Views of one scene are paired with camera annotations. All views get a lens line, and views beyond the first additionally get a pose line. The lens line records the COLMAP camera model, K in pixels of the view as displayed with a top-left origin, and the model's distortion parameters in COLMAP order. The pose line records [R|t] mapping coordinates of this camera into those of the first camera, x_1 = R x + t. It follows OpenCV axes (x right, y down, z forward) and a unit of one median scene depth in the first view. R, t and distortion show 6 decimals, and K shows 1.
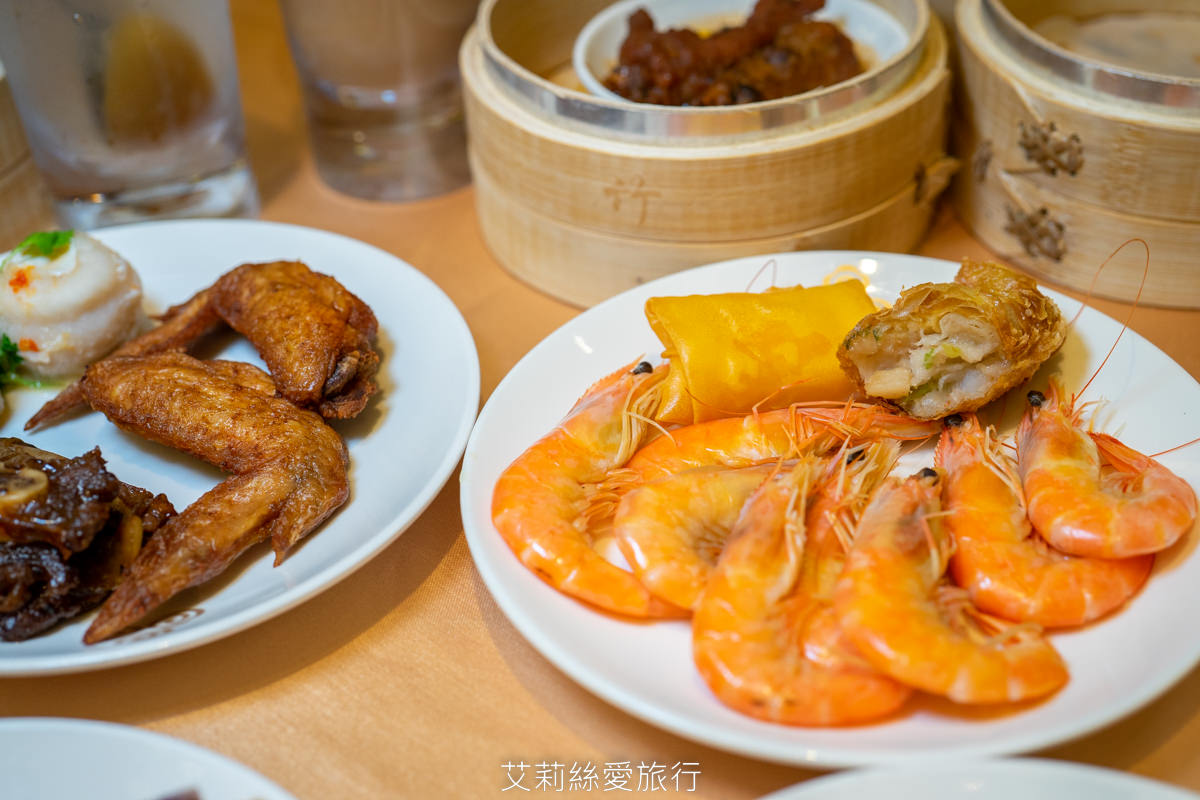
lens RADIAL K [[1701.3, 0, 600.0], [0, 1701.3, 400.0], [0, 0, 1]] dist [0.031493, -0.002109]
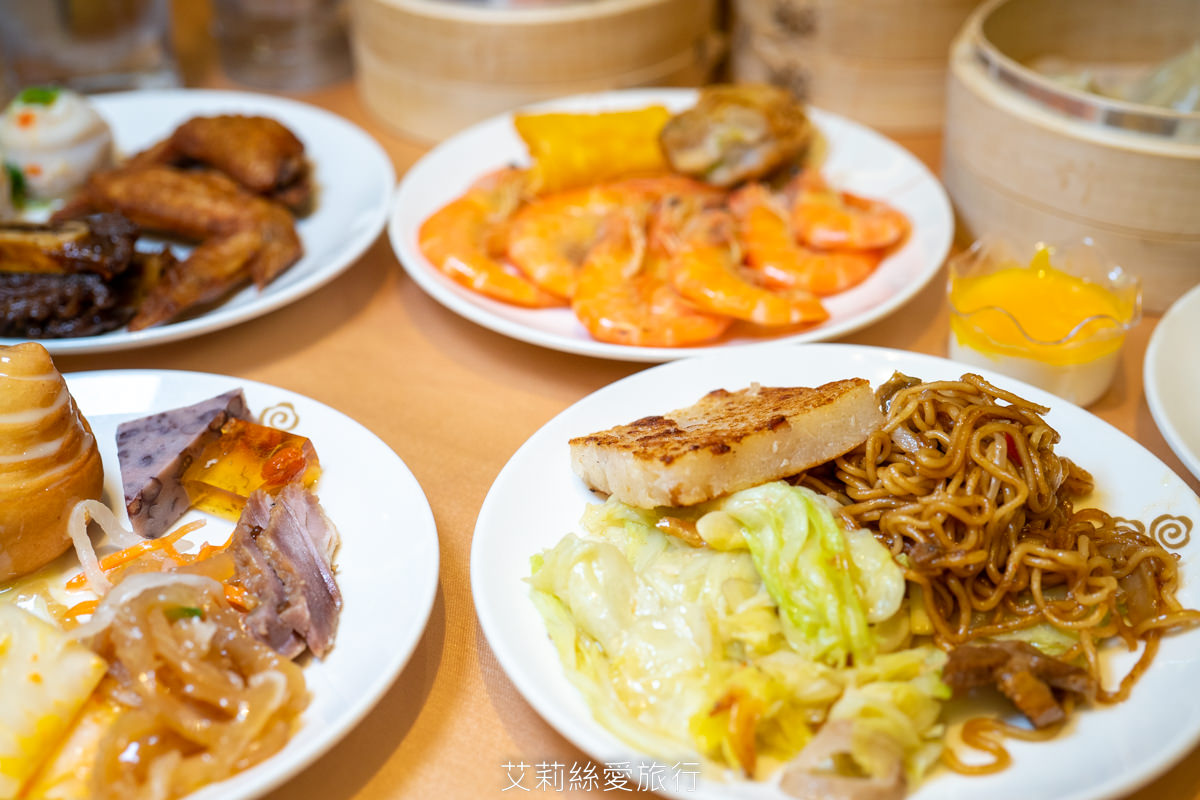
lens RADIAL K [[1701.3, 0, 600.0], [0, 1701.3, 400.0], [0, 0, 1]] dist [0.031493, -0.002109]
pose [[0.988881, -0.046947, 0.141101, -0.111828], [0.057041, 0.996028, -0.068368, 0.277866], [-0.137331, 0.075657, 0.987632, -0.352697]]
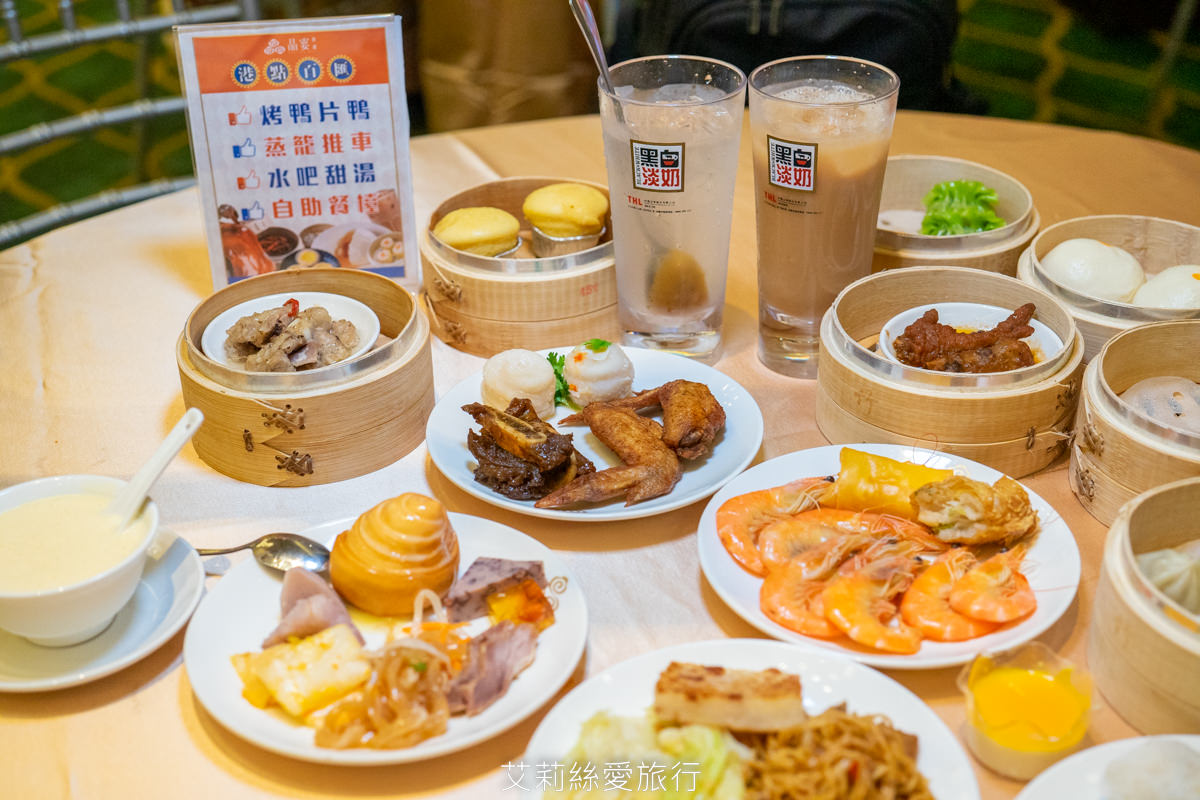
lens RADIAL K [[1701.3, 0, 600.0], [0, 1701.3, 400.0], [0, 0, 1]] dist [0.031493, -0.002109]
pose [[0.866686, 0.272585, -0.417796, 0.635668], [-0.317106, 0.947563, -0.039588, 0.061053], [0.385097, 0.166796, 0.907678, -0.990695]]
